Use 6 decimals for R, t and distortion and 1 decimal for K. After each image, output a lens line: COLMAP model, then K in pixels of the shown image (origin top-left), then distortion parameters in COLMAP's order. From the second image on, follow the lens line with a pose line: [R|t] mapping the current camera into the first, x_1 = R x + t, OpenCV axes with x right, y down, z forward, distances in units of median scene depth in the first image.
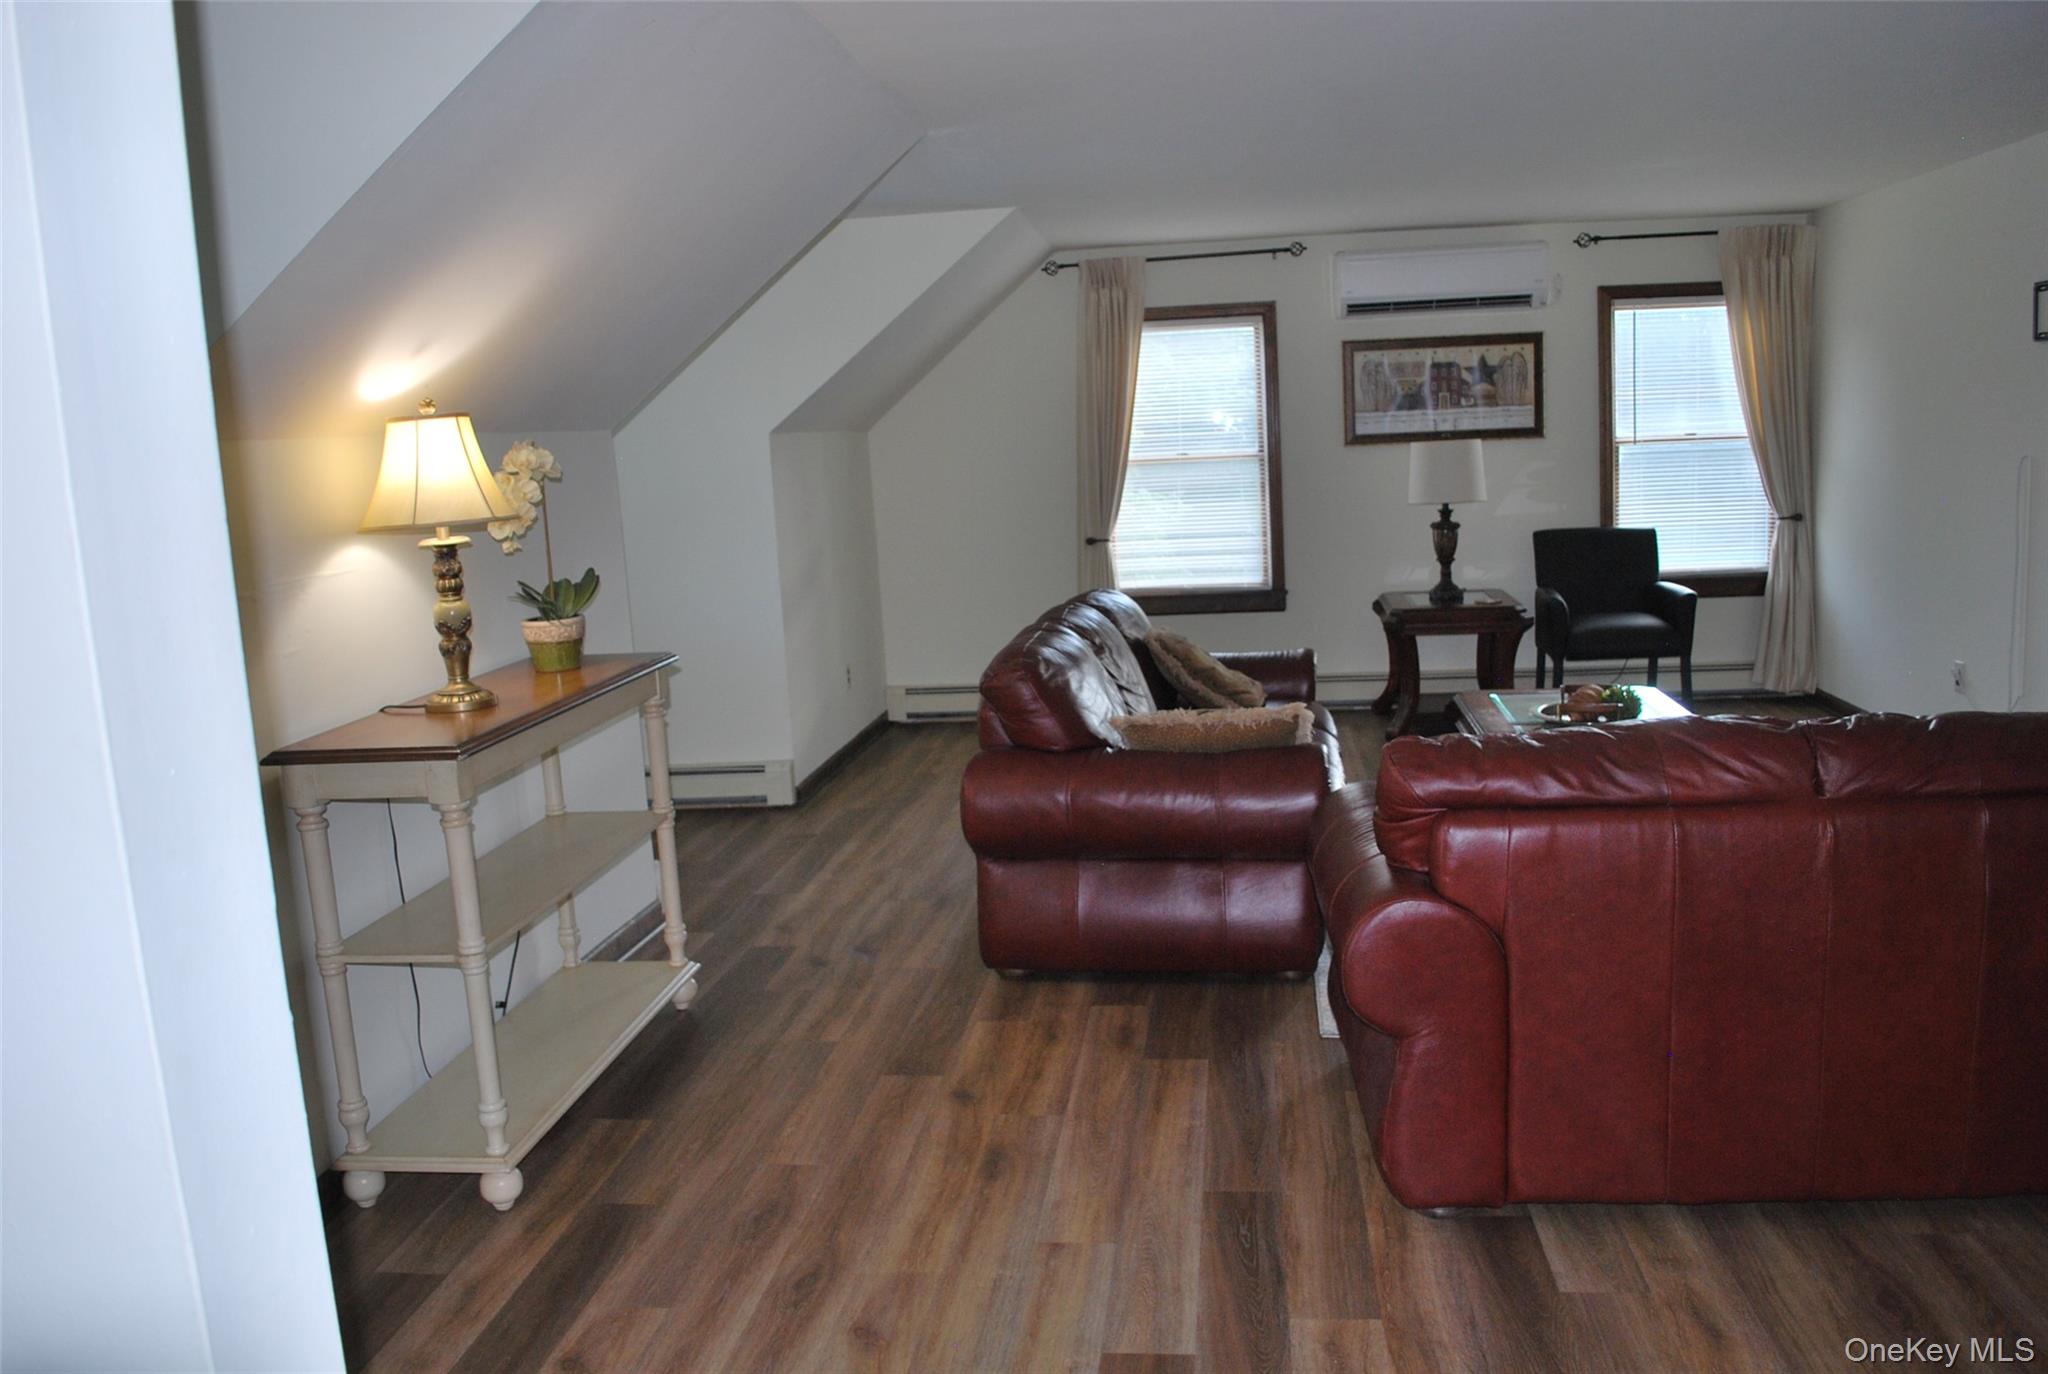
lens RADIAL K [[1647.6, 0, 1031.8], [0, 1647.6, 694.8], [0, 0, 1]] dist [-0.060679, -0.002062]
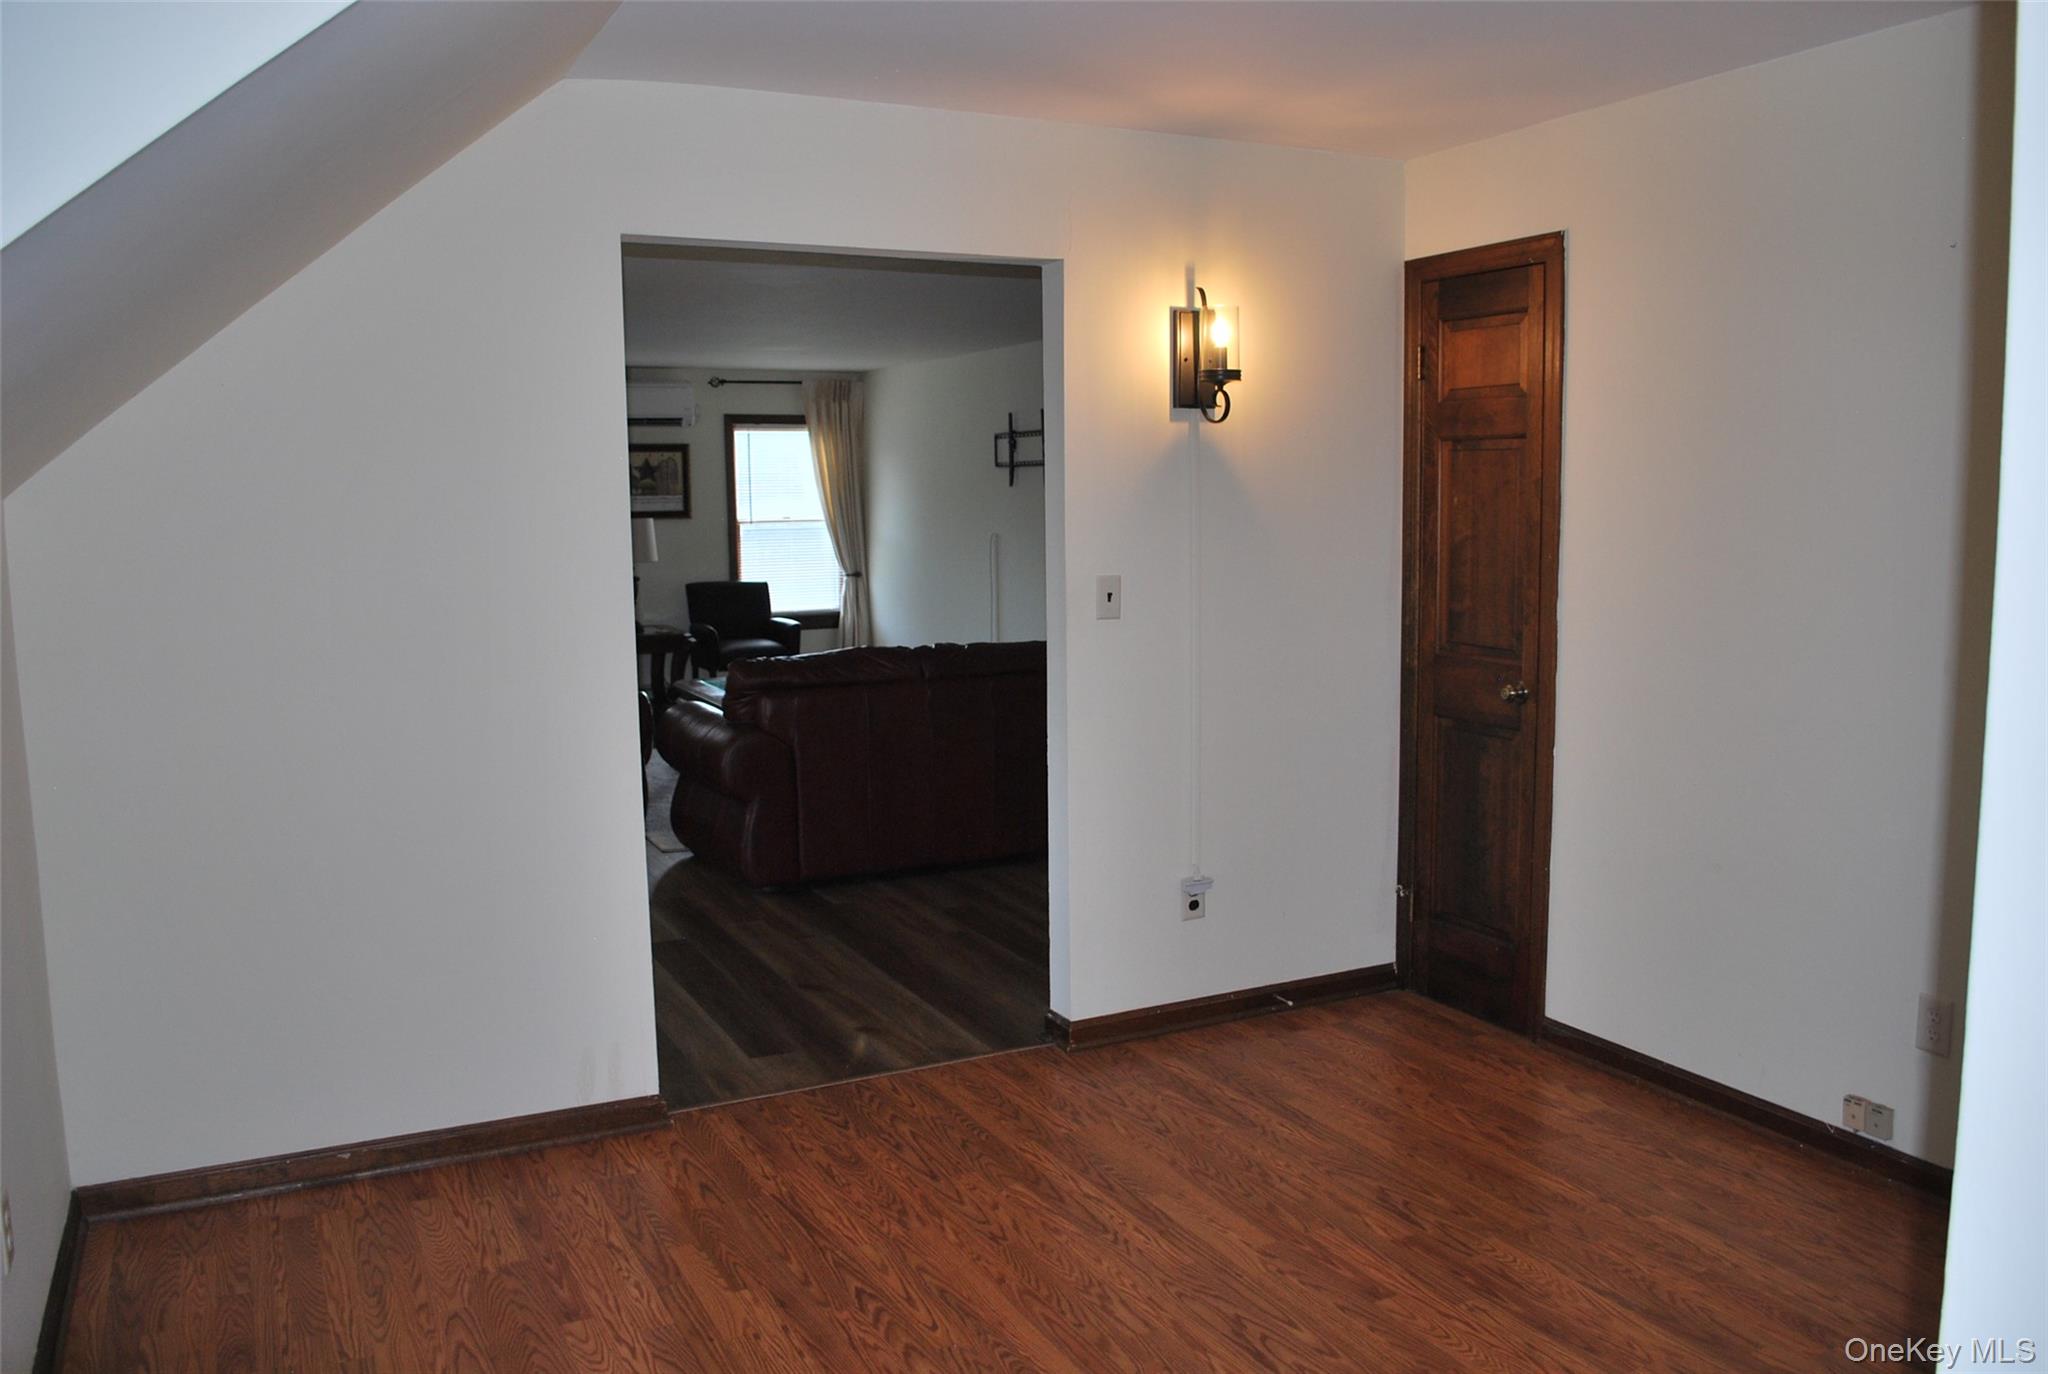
lens RADIAL K [[1647.6, 0, 1025.0], [0, 1647.6, 684.4], [0, 0, 1]] dist [-0.060679, -0.002062]
pose [[0.839863, -0.027510, 0.542100, -0.221756], [0.058731, 0.997457, -0.040372, 0.061587], [-0.539611, 0.065745, 0.839343, -0.344809]]
